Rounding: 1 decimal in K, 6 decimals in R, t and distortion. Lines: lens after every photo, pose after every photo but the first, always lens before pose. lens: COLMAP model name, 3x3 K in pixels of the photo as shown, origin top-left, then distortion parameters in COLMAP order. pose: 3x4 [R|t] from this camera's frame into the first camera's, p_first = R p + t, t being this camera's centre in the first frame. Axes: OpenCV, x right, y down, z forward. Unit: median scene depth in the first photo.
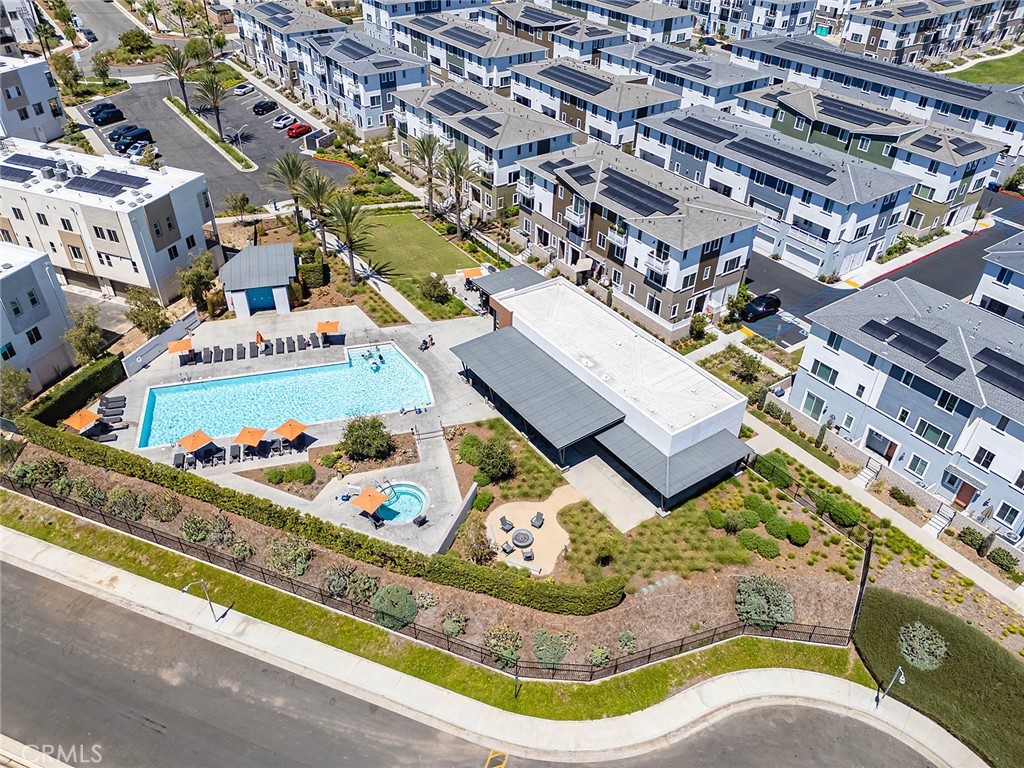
lens RADIAL K [[759.9, 0, 512.0], [0, 759.9, 384.0], [0, 0, 1]] dist [0.104340, -0.092505]
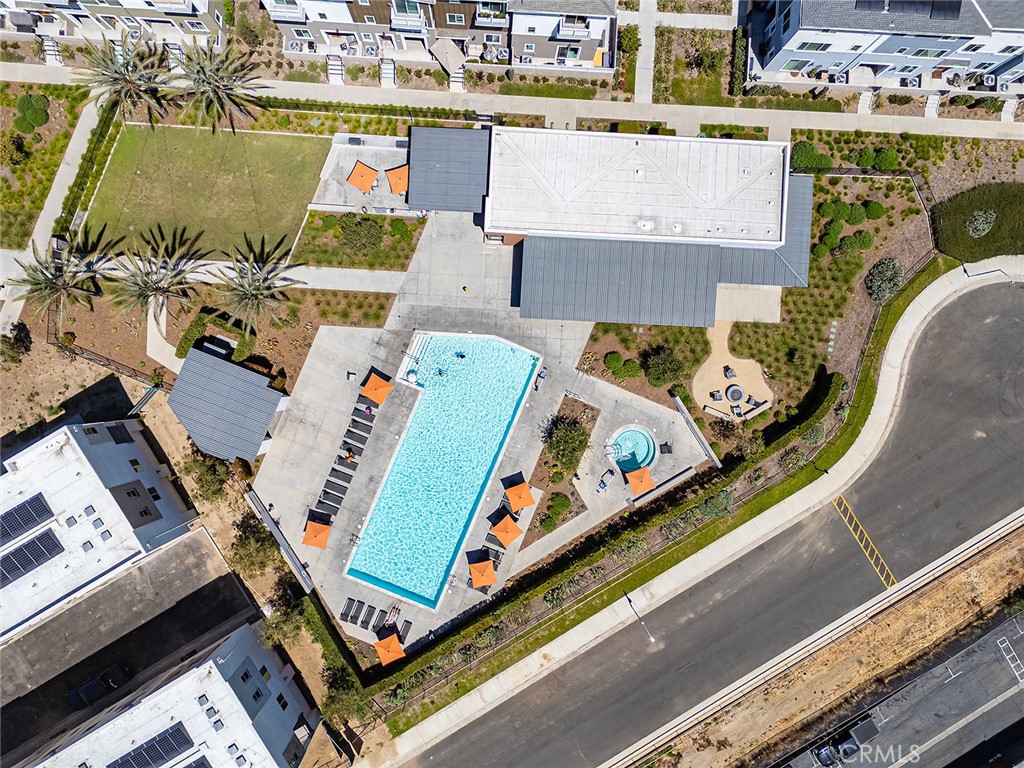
lens RADIAL K [[759.9, 0, 512.0], [0, 759.9, 384.0], [0, 0, 1]] dist [0.104340, -0.092505]
pose [[0.607307, -0.794467, -0.000112, -0.144457], [0.453304, 0.346399, 0.821293, -0.738368], [-0.652452, -0.498828, 0.570506, 0.410923]]
